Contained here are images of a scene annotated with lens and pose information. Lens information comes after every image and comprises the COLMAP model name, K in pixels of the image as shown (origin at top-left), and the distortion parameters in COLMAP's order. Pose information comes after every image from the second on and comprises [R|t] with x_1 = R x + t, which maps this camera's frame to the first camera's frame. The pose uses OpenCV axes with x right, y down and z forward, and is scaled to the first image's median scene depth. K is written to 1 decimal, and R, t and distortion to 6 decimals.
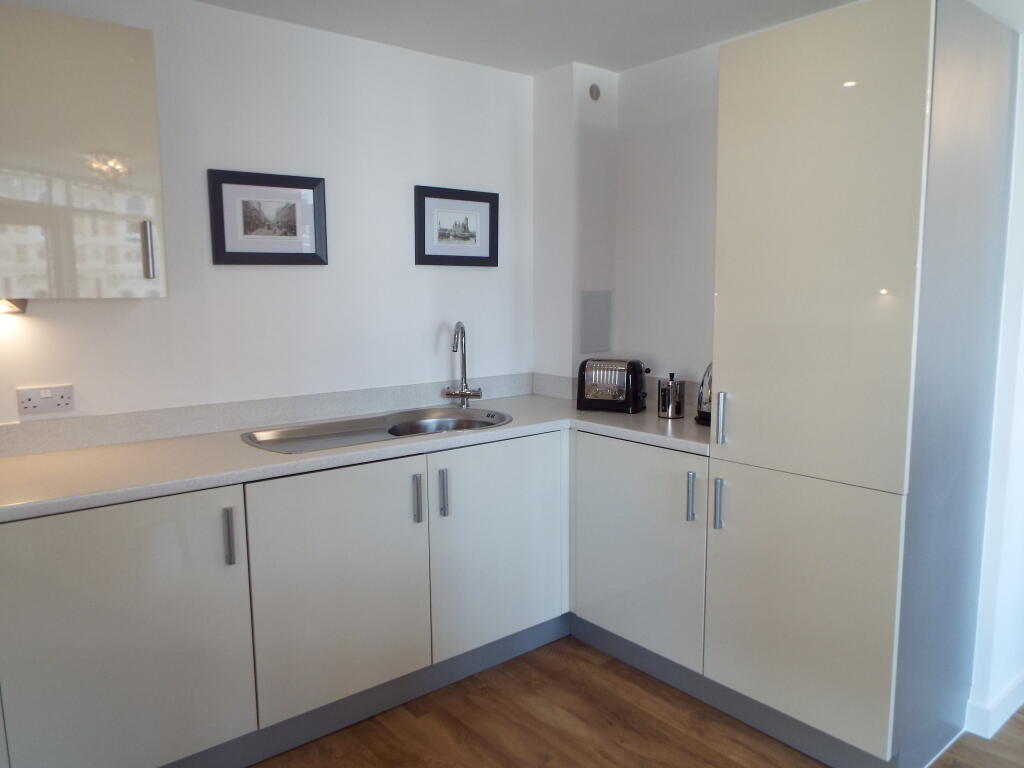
lens RADIAL K [[738.8, 0, 511.7], [0, 738.8, 387.7], [0, 0, 1]] dist [-0.008714, -0.005274]
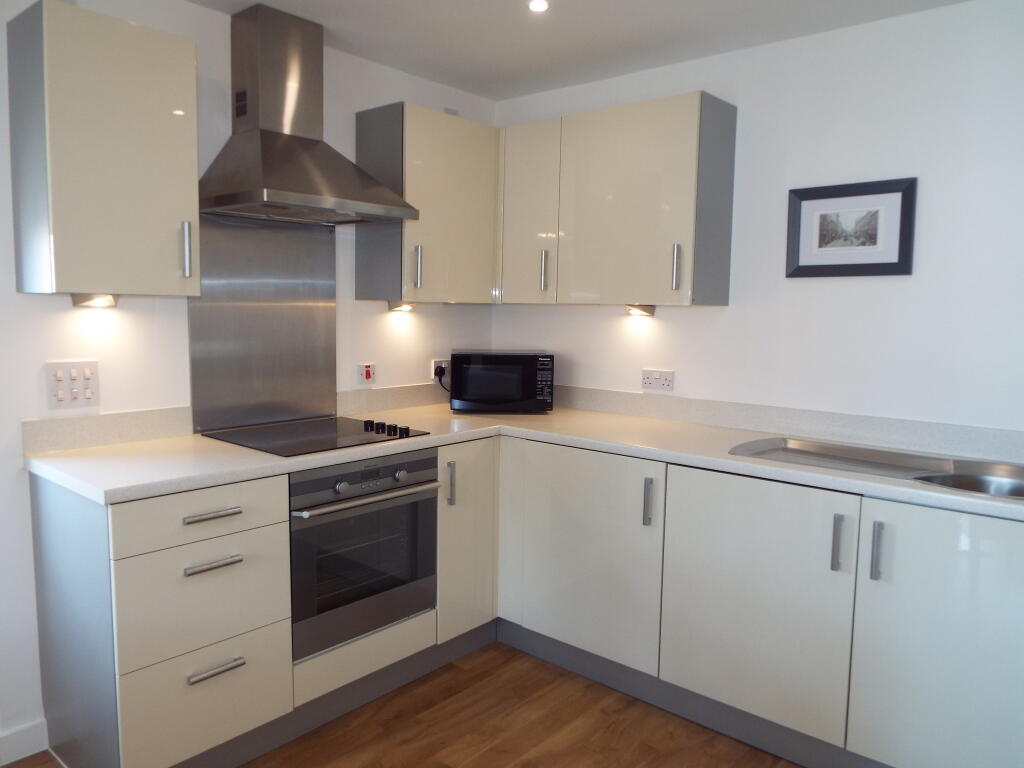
lens RADIAL K [[738.8, 0, 507.3], [0, 738.8, 390.6], [0, 0, 1]] dist [-0.008714, -0.005274]
pose [[0.182711, 0.120578, -0.975745, 0.575829], [-0.149572, 0.984308, 0.093629, -0.044071], [0.971723, 0.128837, 0.197879, 0.403448]]
